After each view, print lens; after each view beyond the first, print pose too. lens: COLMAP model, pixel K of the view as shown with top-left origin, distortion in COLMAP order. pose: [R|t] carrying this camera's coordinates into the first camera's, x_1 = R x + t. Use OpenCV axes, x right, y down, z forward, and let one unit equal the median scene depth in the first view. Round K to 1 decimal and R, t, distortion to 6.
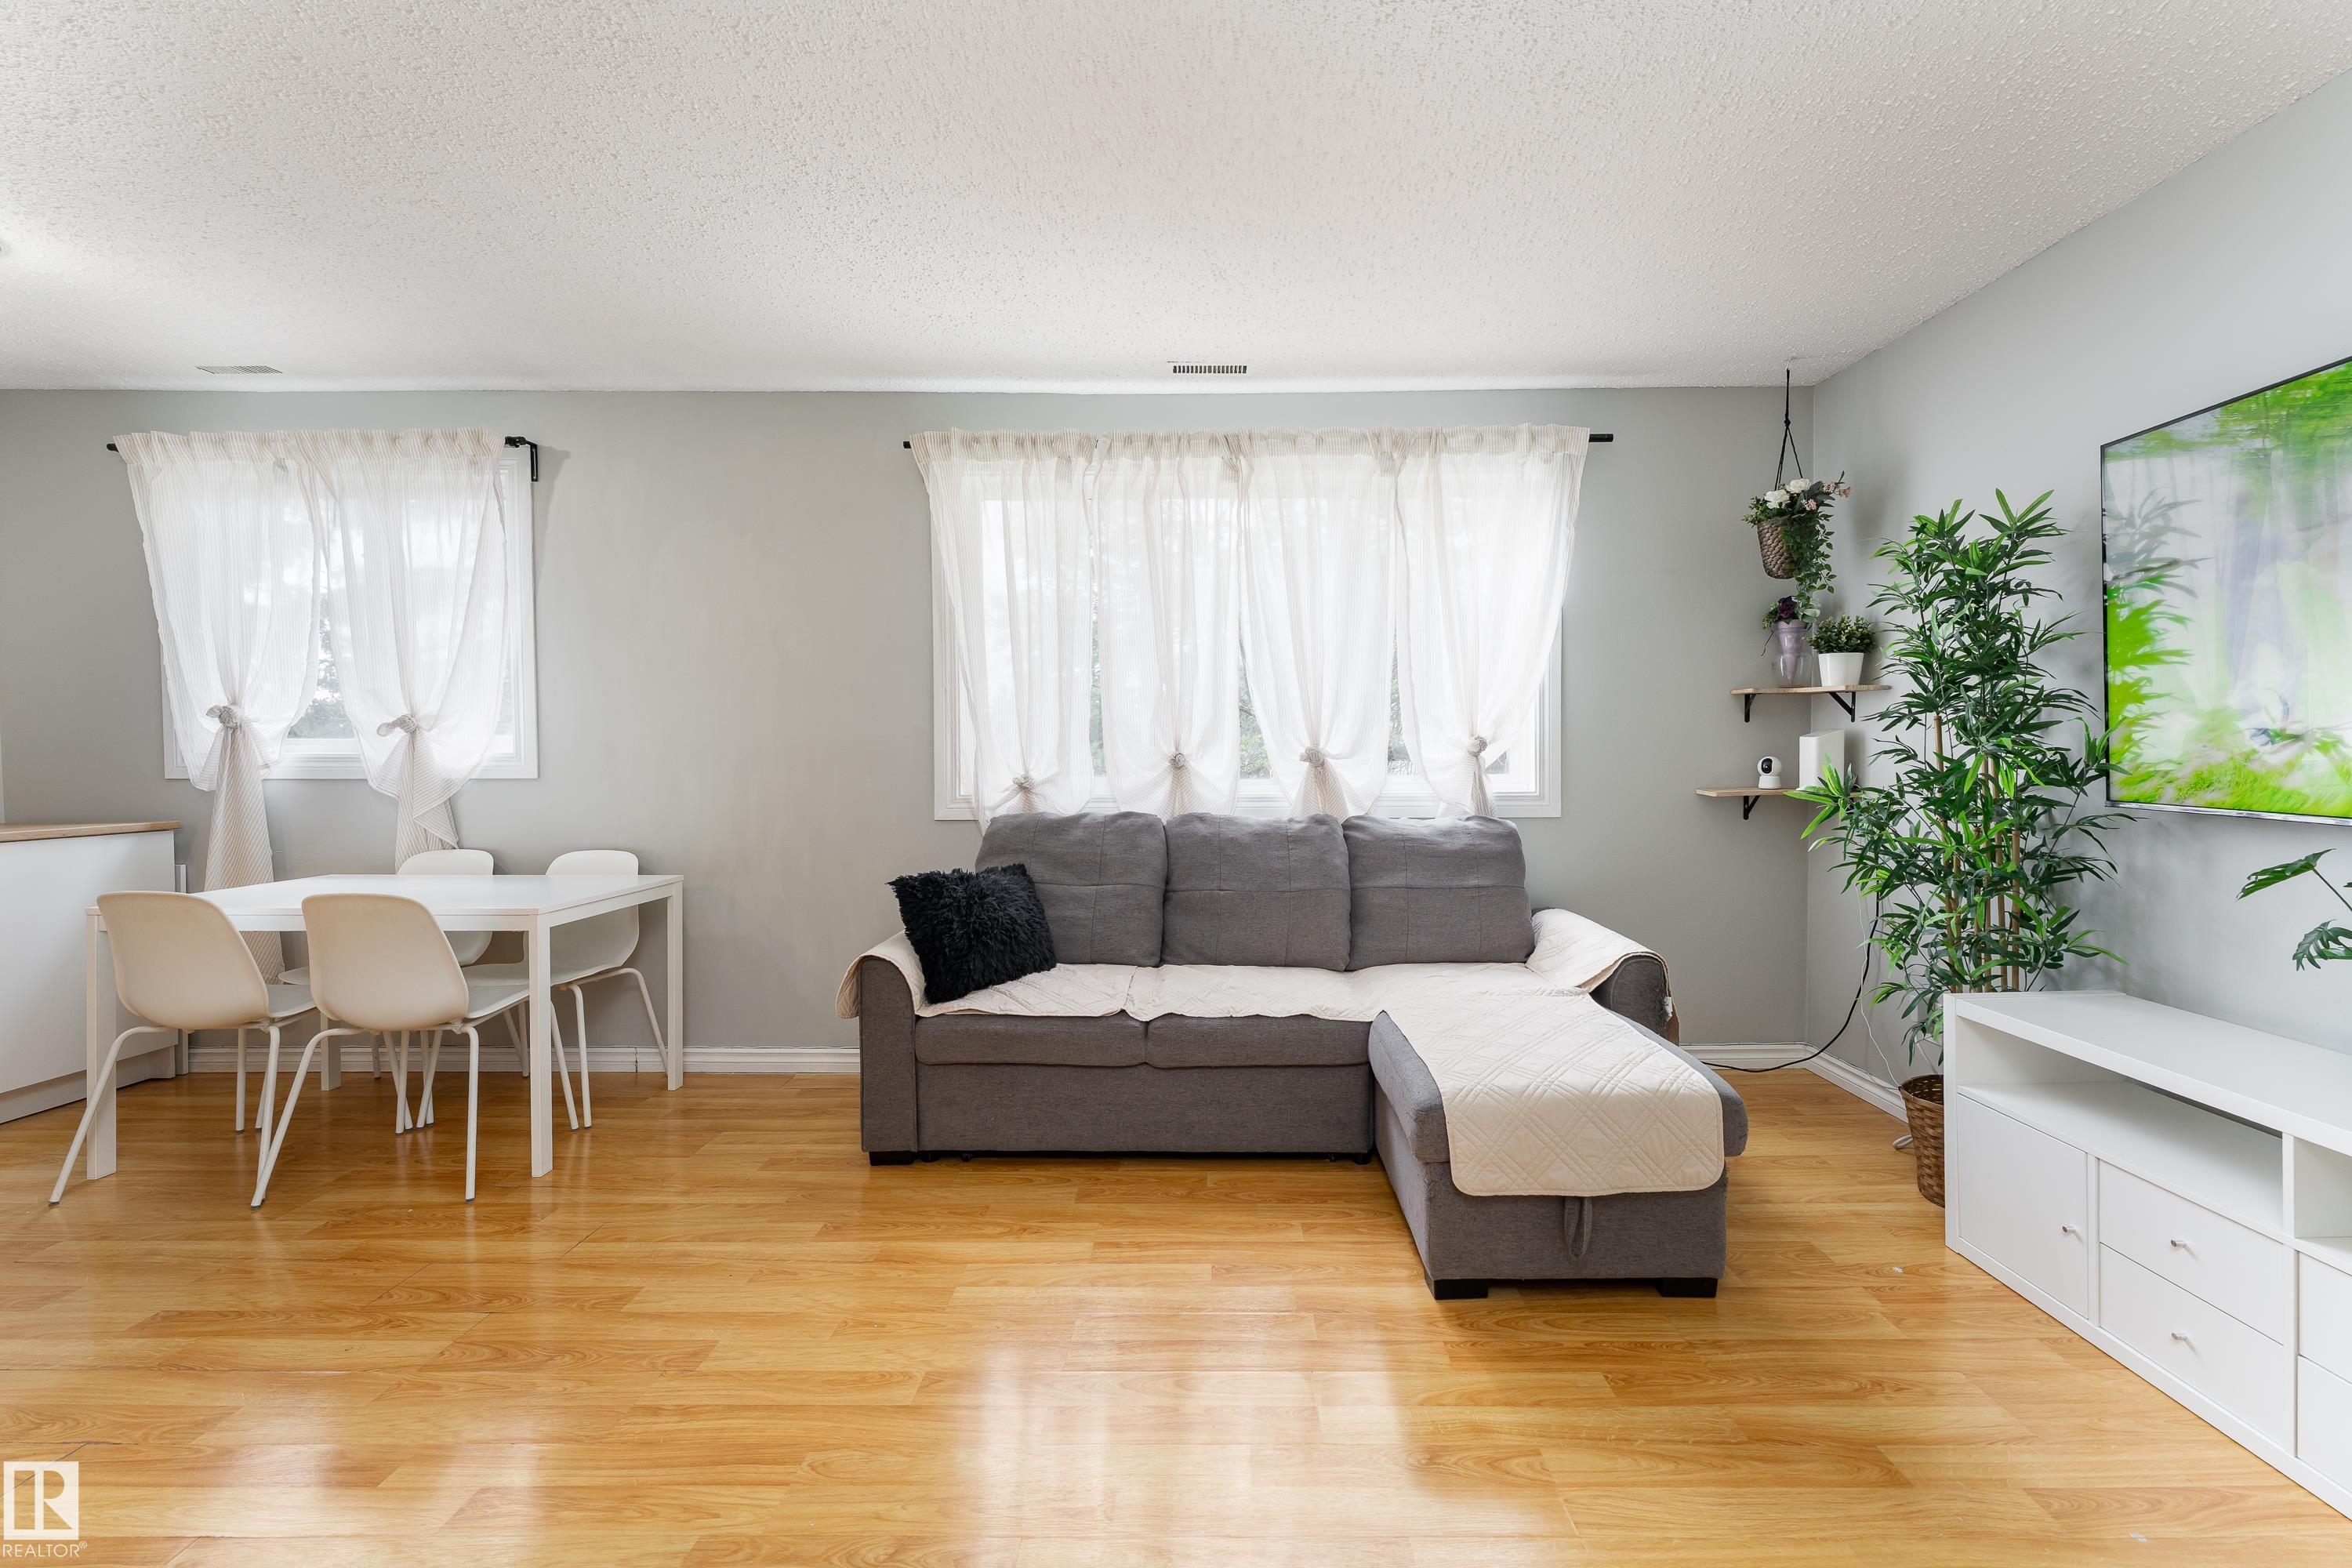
lens RADIAL K [[988.6, 0, 1213.4], [0, 988.6, 754.0], [0, 0, 1]] dist [0.001069, 0.000313]
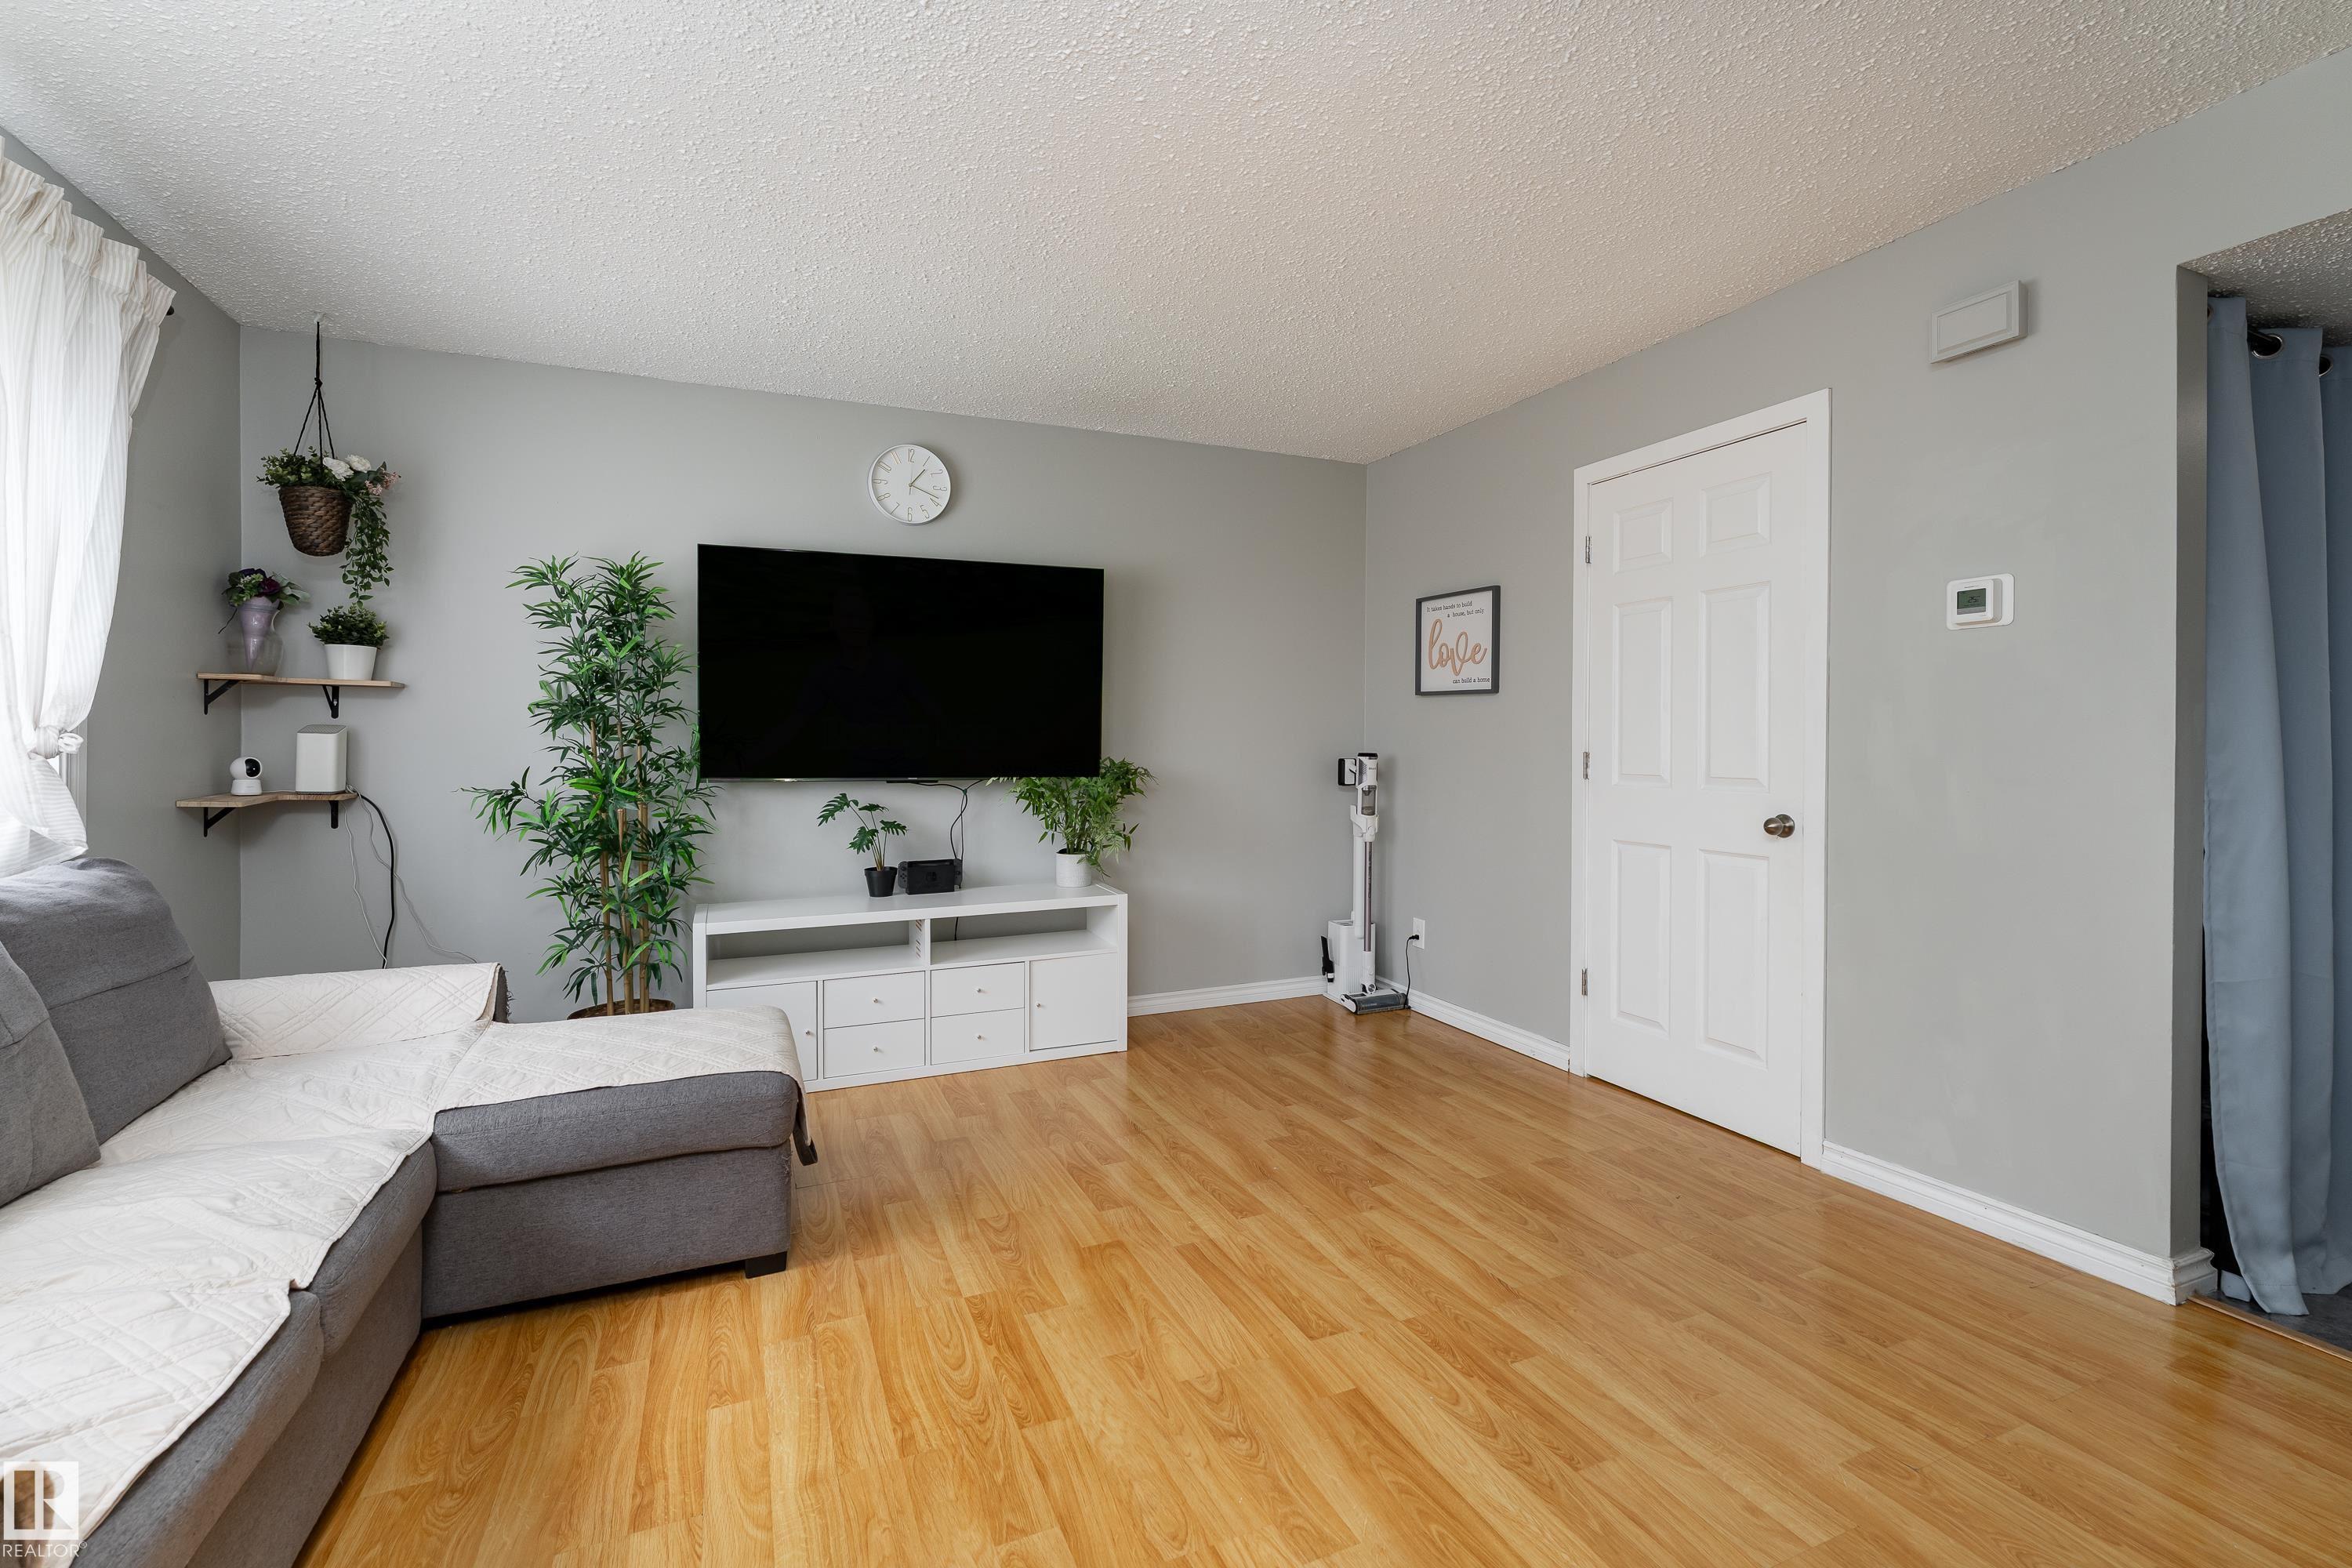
lens RADIAL K [[1069.7, 0, 1224.1], [0, 1069.7, 742.0], [0, 0, 1]] dist [0.000638, -0.000451]
pose [[-0.423746, 0.002903, 0.905776, -0.674834], [0.010985, 0.999938, 0.001934, -0.003124], [-0.905714, 0.010770, -0.423752, 0.710316]]
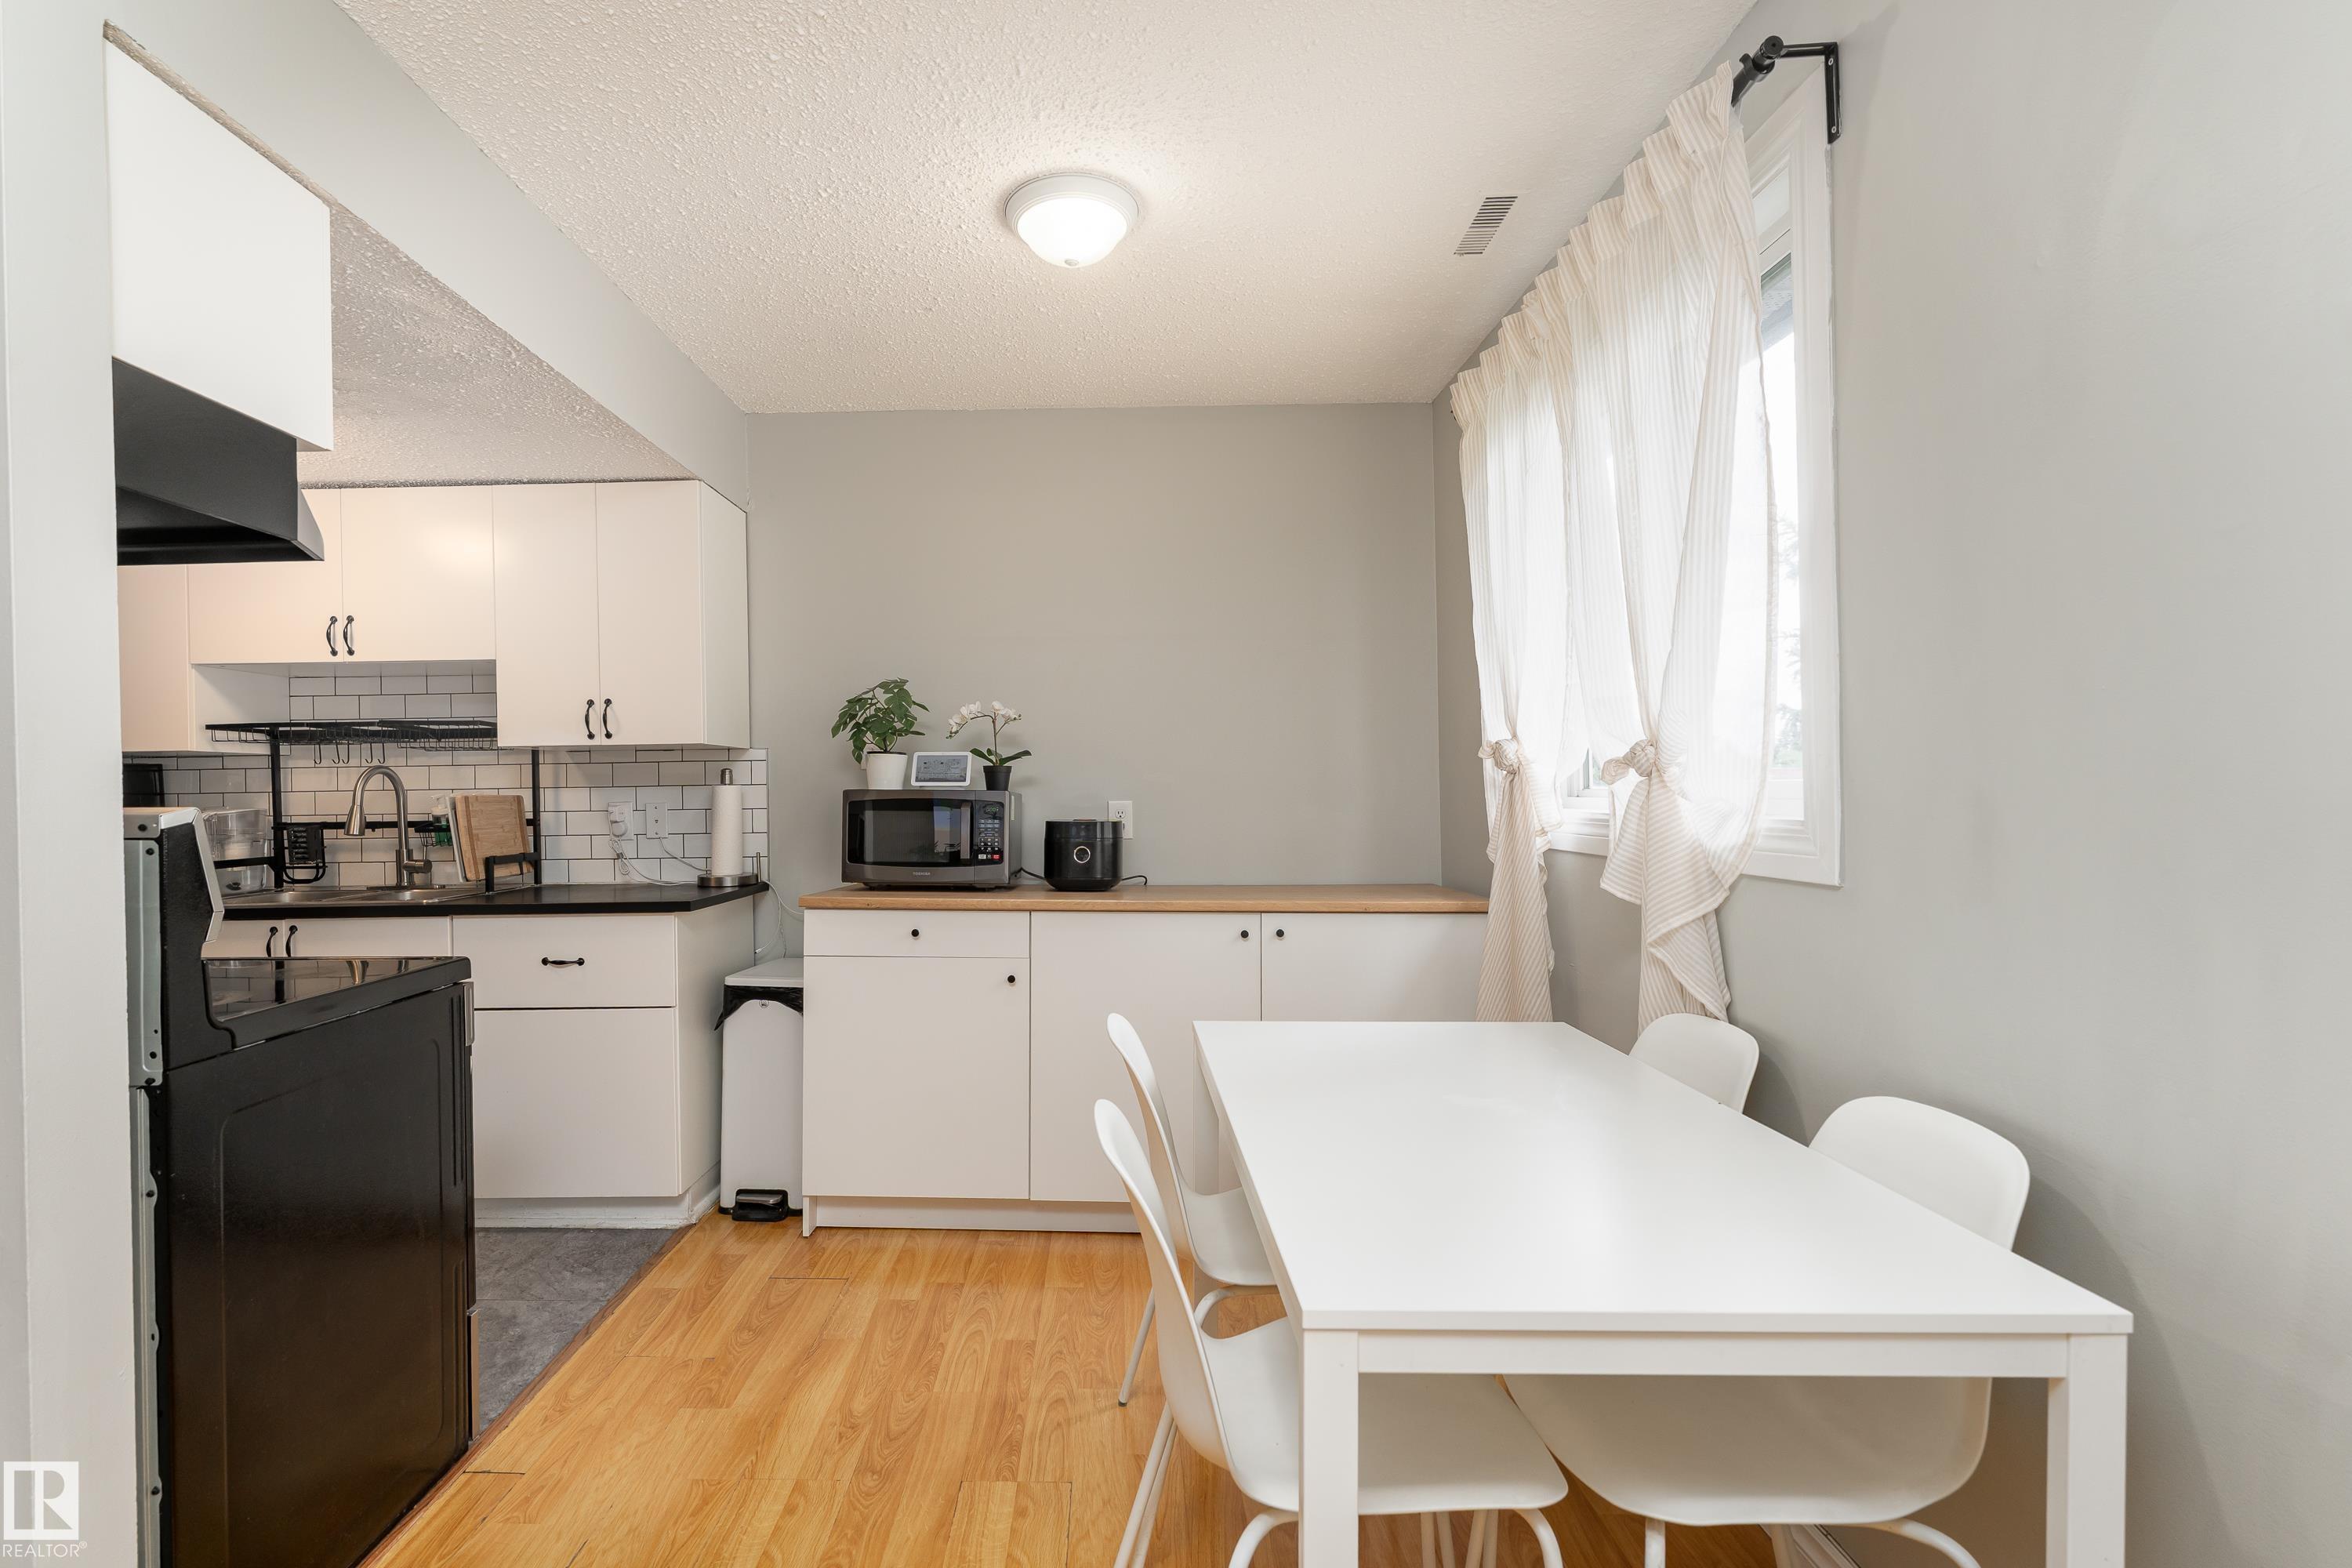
lens RADIAL K [[1080.9, 0, 1092.1], [0, 1080.9, 808.2], [0, 0, 1]] dist [0.000284, -0.000096]
pose [[-0.019608, 0.016574, -0.999670, -0.276047], [0.002246, 0.999861, 0.016533, -0.017419], [0.999805, -0.001921, -0.019642, 0.813697]]
